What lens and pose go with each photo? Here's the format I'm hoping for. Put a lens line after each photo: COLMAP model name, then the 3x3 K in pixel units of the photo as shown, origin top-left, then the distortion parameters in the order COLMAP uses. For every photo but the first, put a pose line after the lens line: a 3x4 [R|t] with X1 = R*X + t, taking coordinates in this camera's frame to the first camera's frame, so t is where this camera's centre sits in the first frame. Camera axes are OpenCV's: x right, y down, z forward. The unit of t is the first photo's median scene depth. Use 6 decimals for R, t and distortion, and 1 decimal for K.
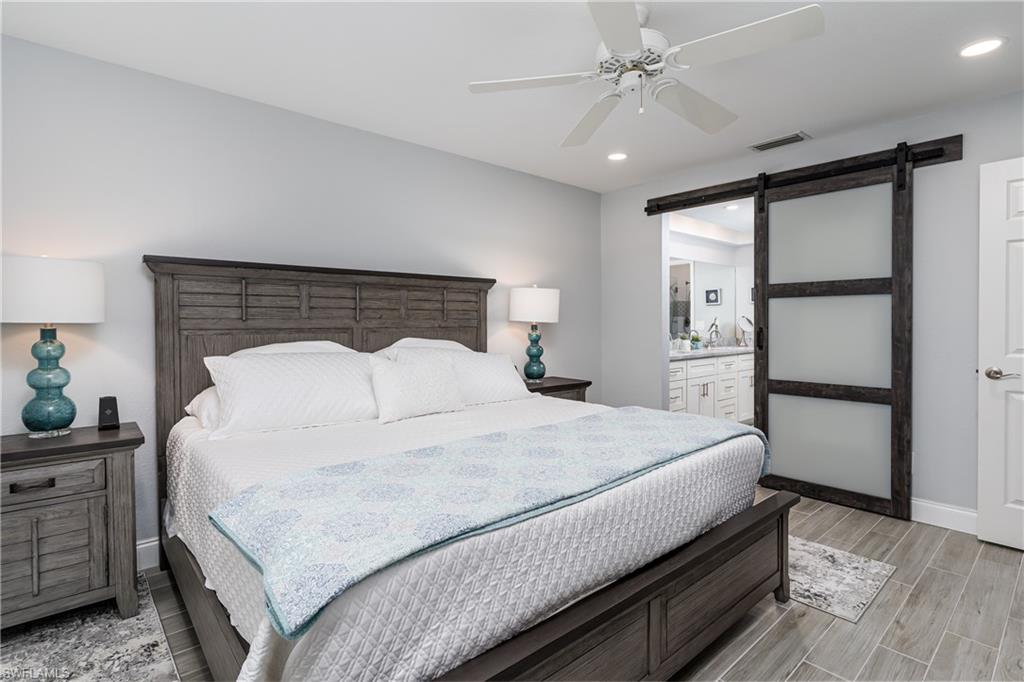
lens RADIAL K [[496.5, 0, 510.7], [0, 496.5, 330.2], [0, 0, 1]] dist [-0.055053, -0.000172]
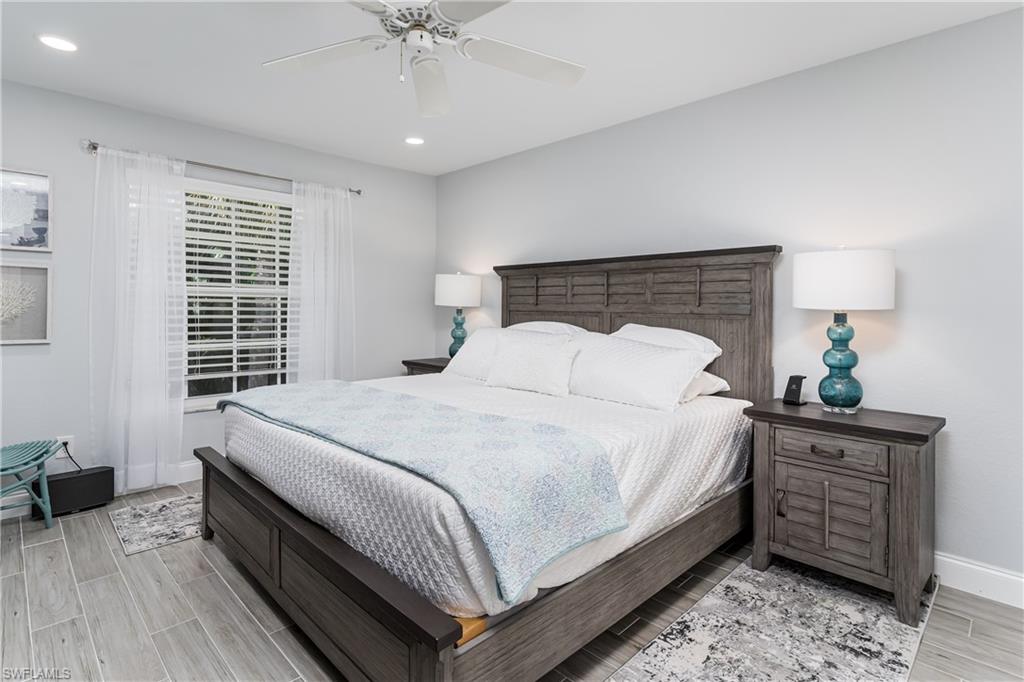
lens RADIAL K [[512.5, 0, 514.9], [0, 512.5, 314.0], [0, 0, 1]] dist [0.000008, 0.000004]
pose [[0.079362, 0.017102, -0.996699, 0.735002], [-0.023008, 0.999618, 0.015320, -0.012719], [0.996580, 0.021716, 0.079725, 0.669419]]
